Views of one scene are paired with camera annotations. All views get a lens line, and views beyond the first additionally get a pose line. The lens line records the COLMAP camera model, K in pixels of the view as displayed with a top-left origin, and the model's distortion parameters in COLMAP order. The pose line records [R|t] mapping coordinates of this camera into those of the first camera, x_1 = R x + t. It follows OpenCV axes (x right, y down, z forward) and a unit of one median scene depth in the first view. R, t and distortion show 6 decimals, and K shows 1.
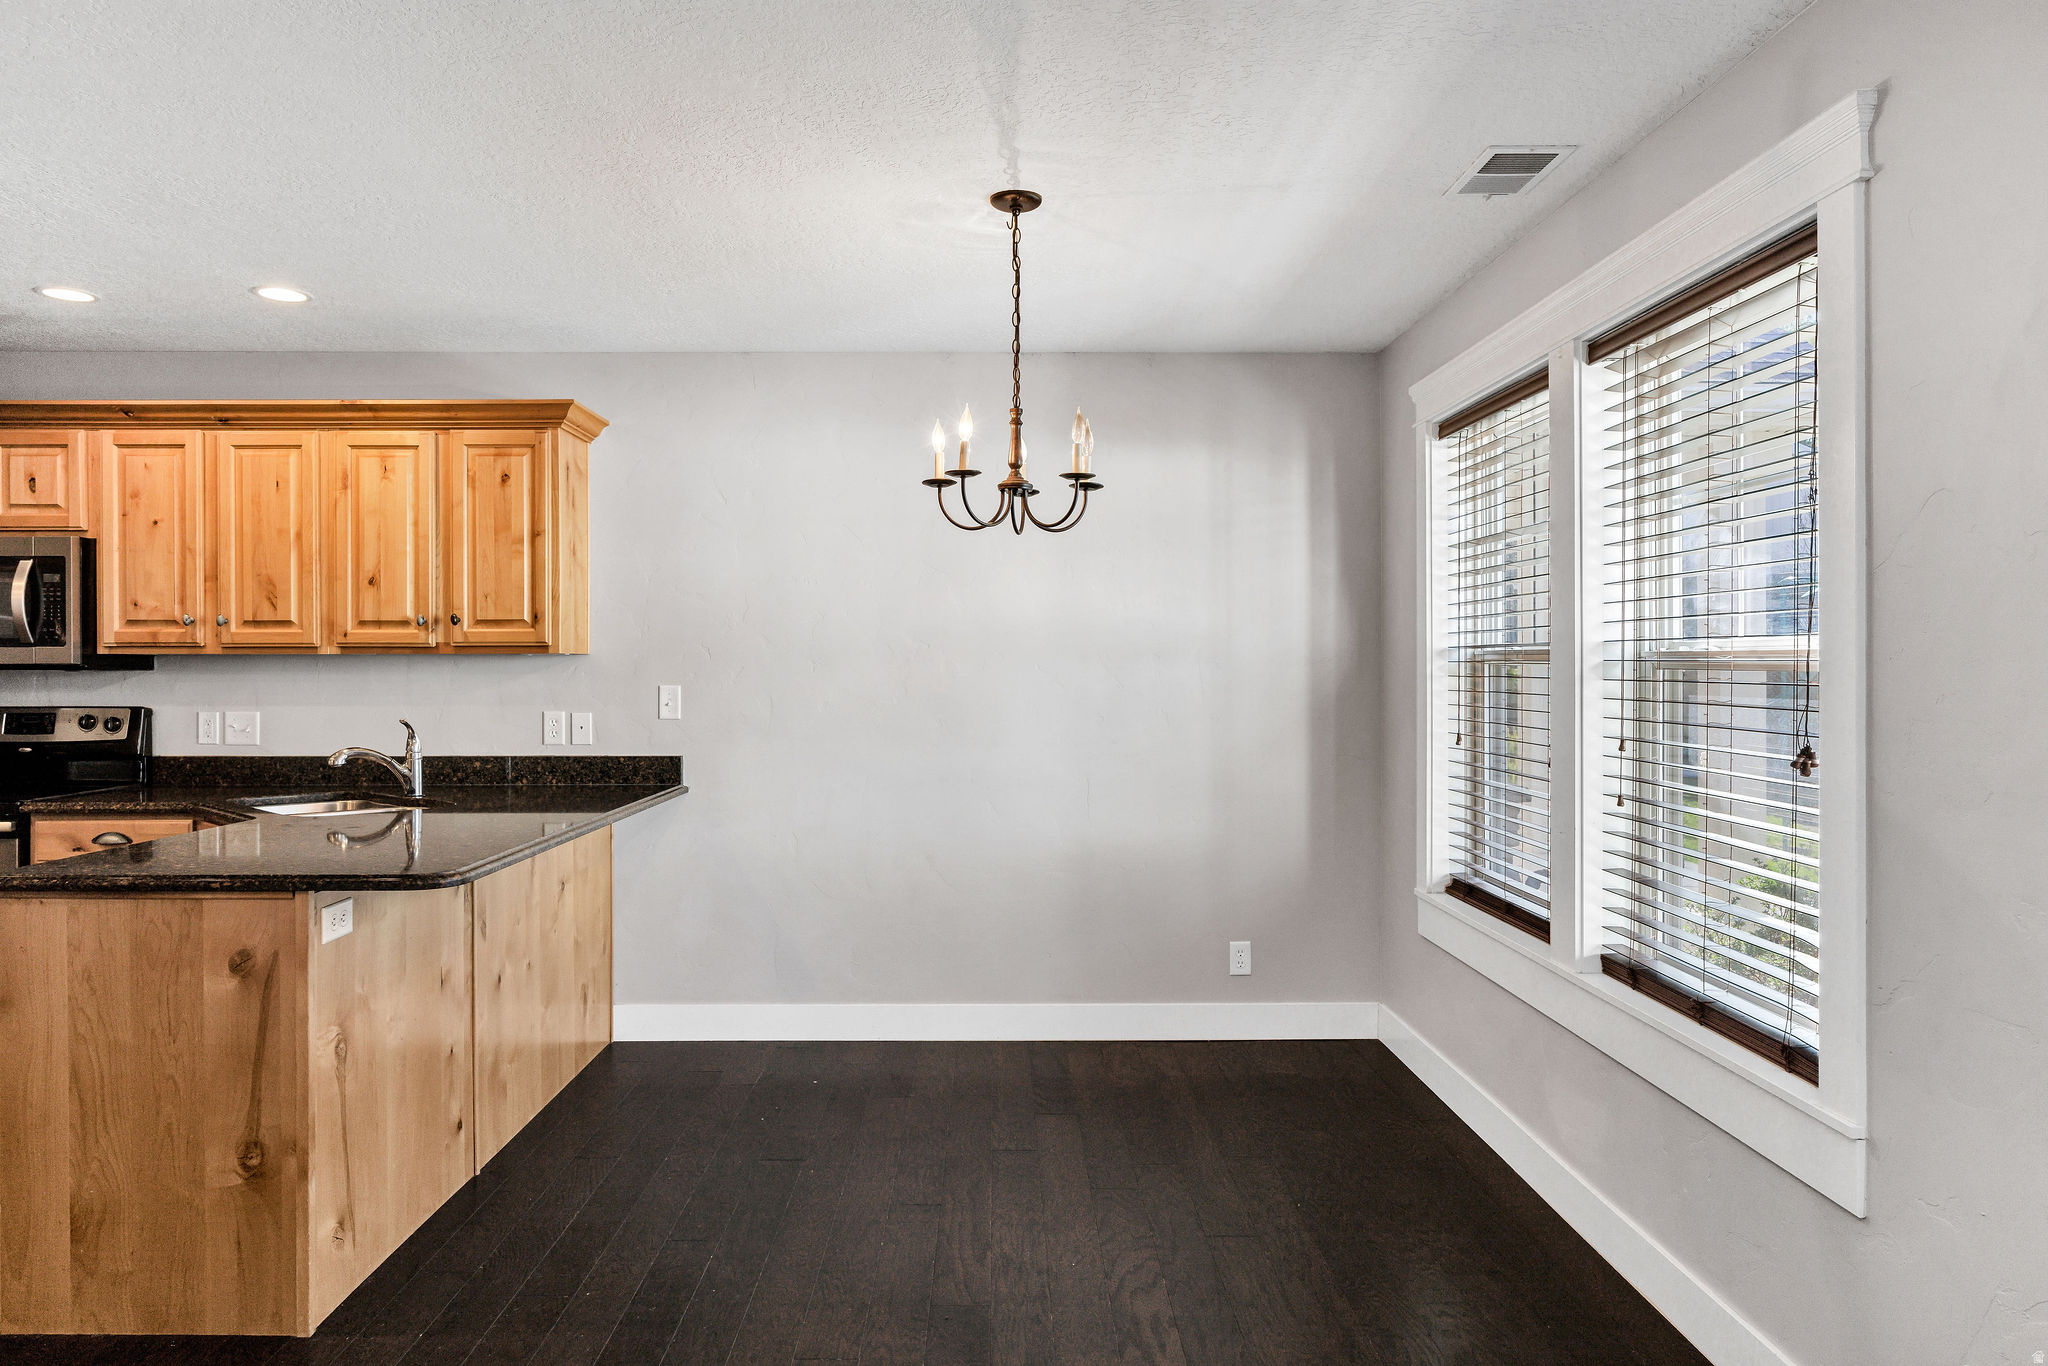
lens RADIAL K [[1286.1, 0, 1022.4], [0, 1286.1, 674.1], [0, 0, 1]] dist [-0.003697, -0.003349]
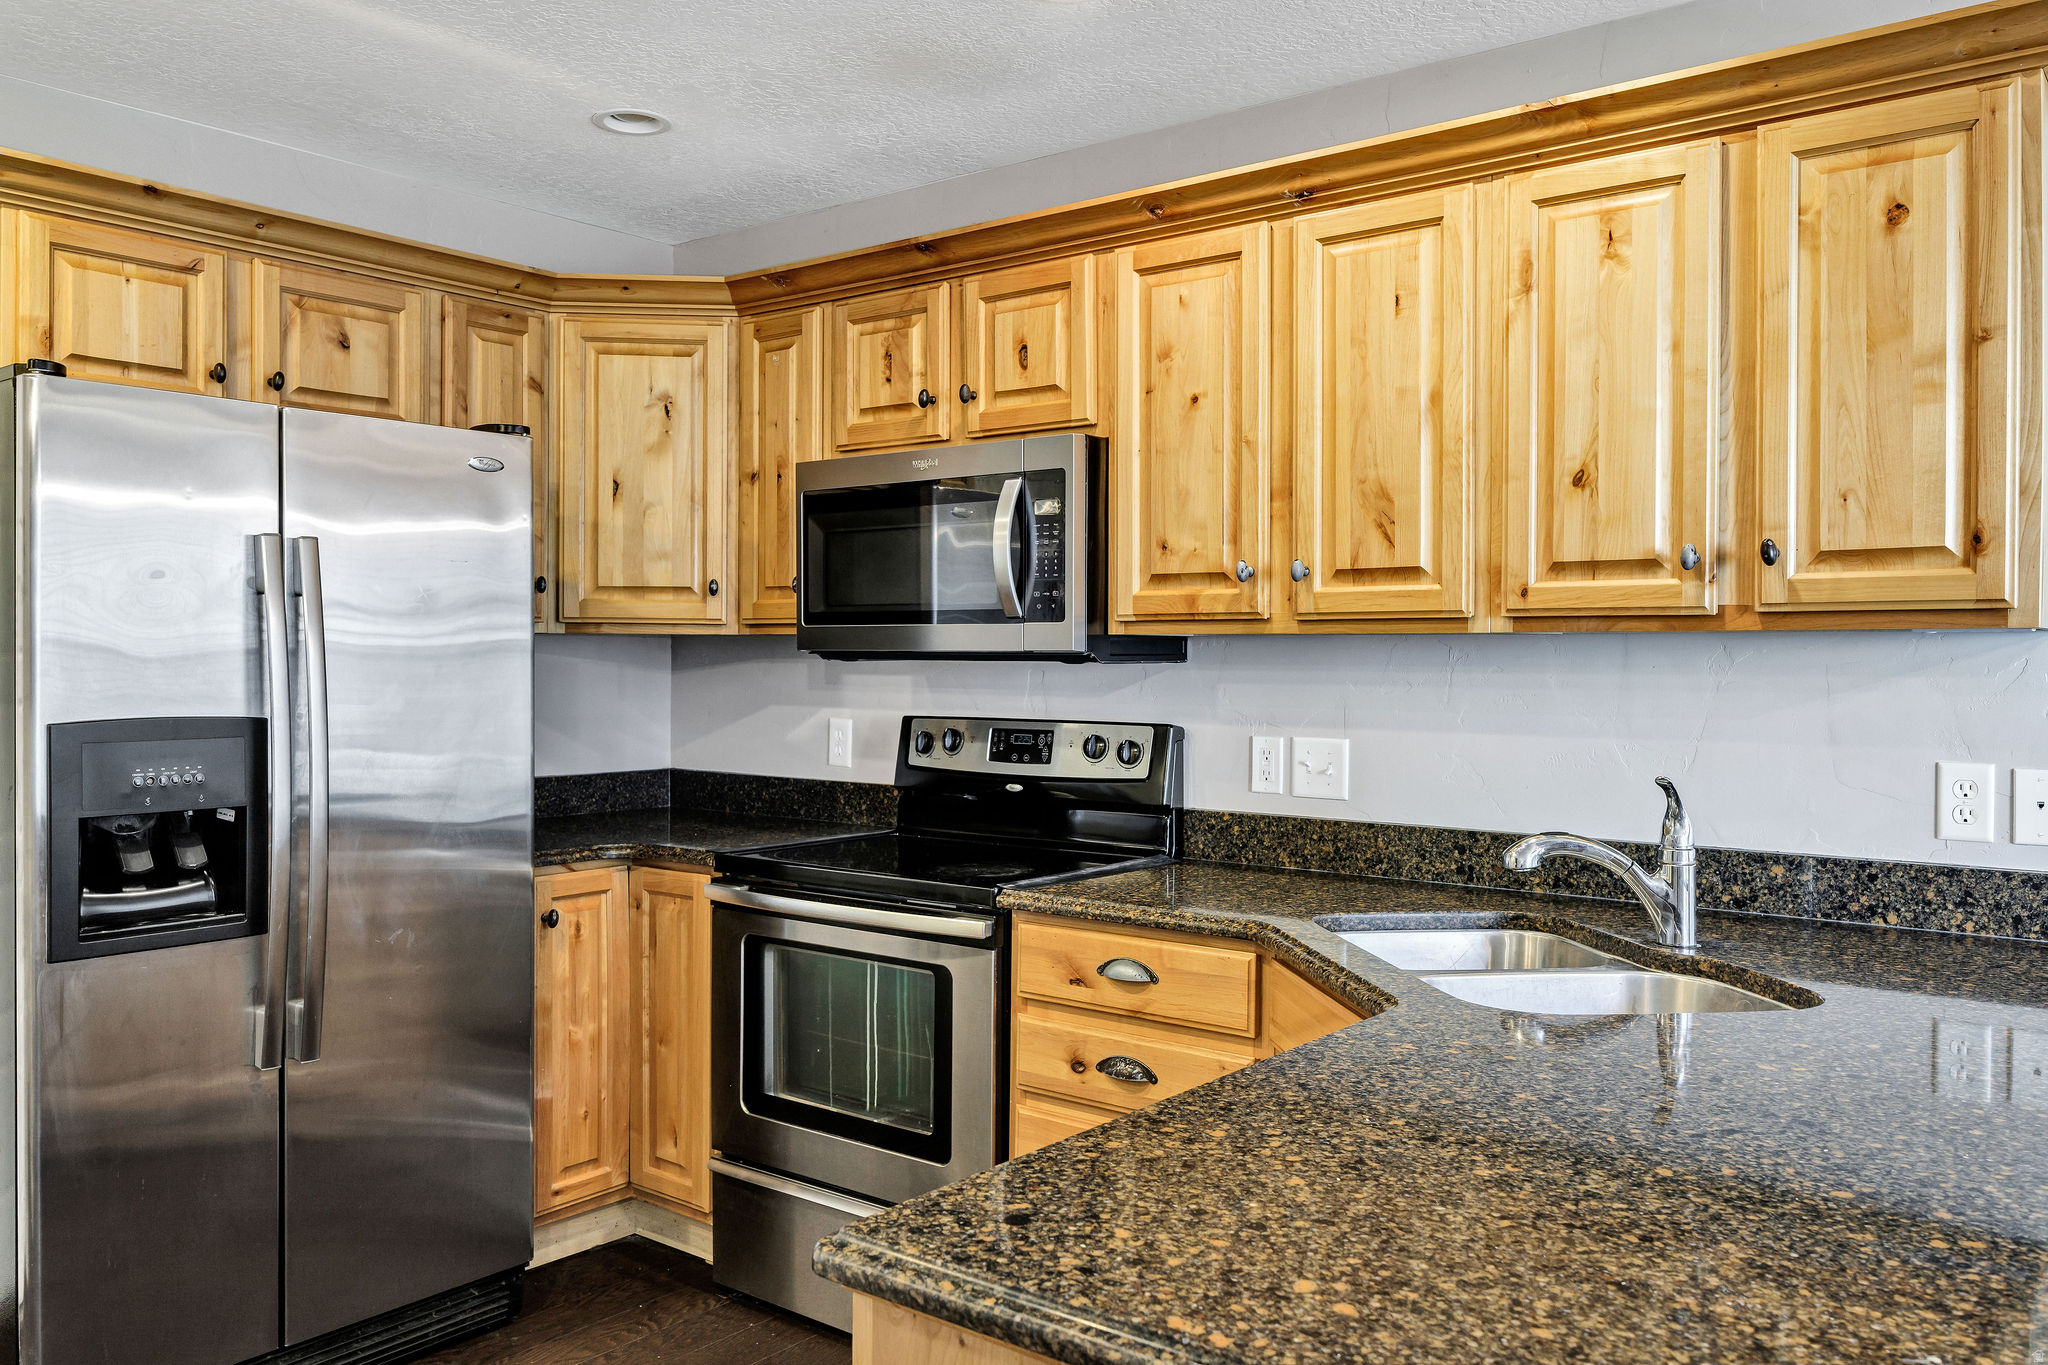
lens RADIAL K [[1597.2, 0, 1020.8], [0, 1597.2, 673.7], [0, 0, 1]] dist [-0.005685, -0.004752]
pose [[0.775170, 0.010551, -0.631665, -0.292594], [-0.007233, 0.999943, 0.007826, -0.003216], [0.631711, -0.001497, 0.775202, 0.410782]]
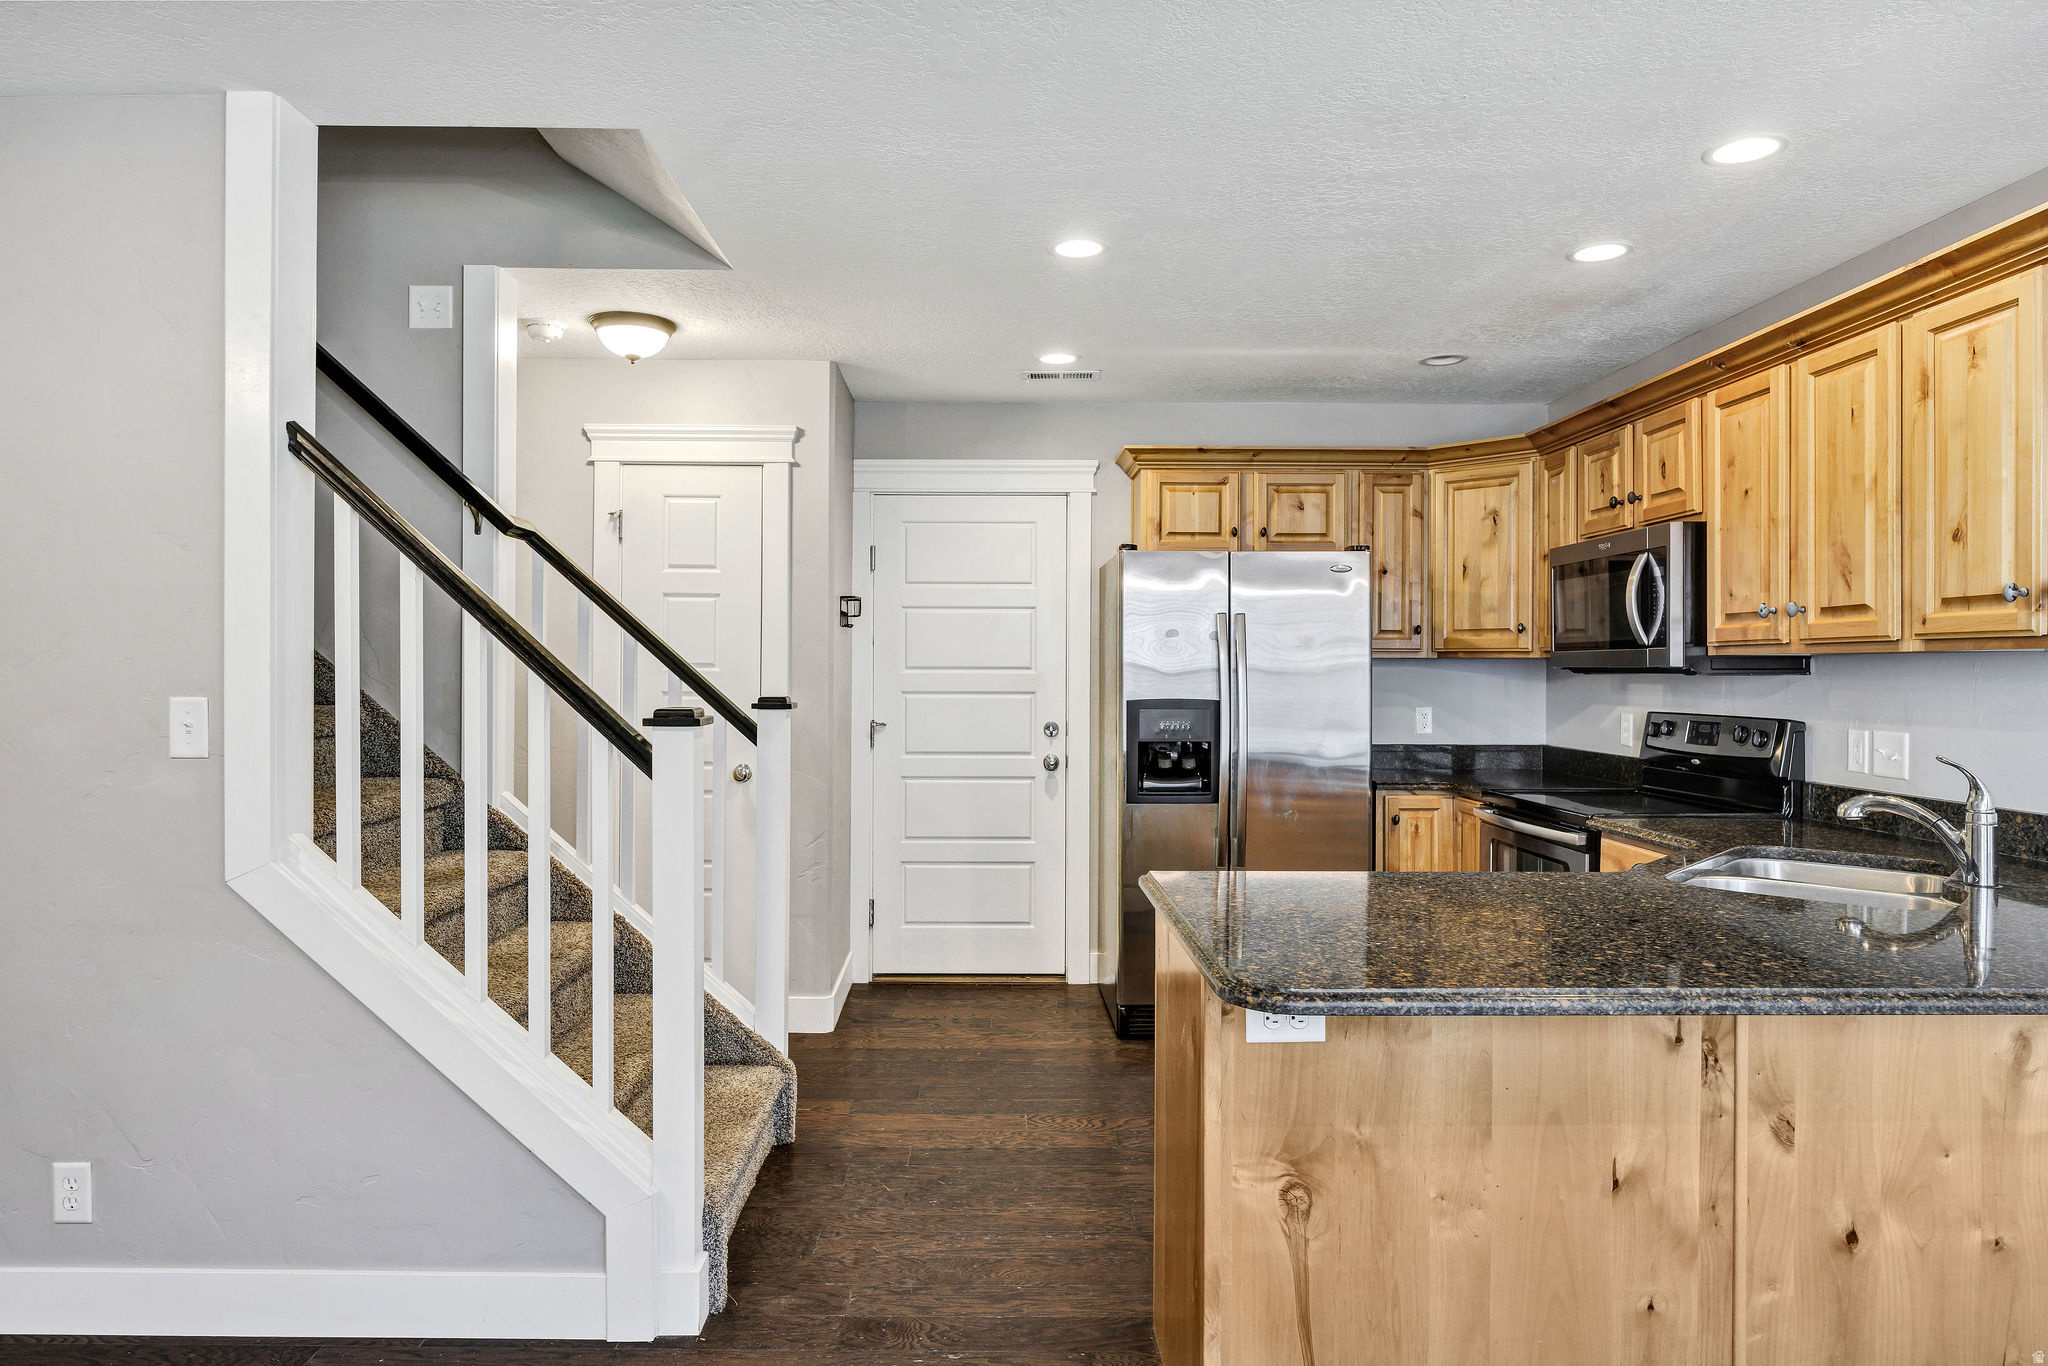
lens RADIAL K [[1222.1, 0, 986.3], [0, 1222.1, 678.3], [0, 0, 1]] dist [0.000587, 0.000101]
pose [[-0.009170, 0.006134, -0.999939, 0.100841], [-0.006284, 0.999961, 0.006192, -0.002351], [0.999938, 0.006341, -0.009131, 0.527443]]
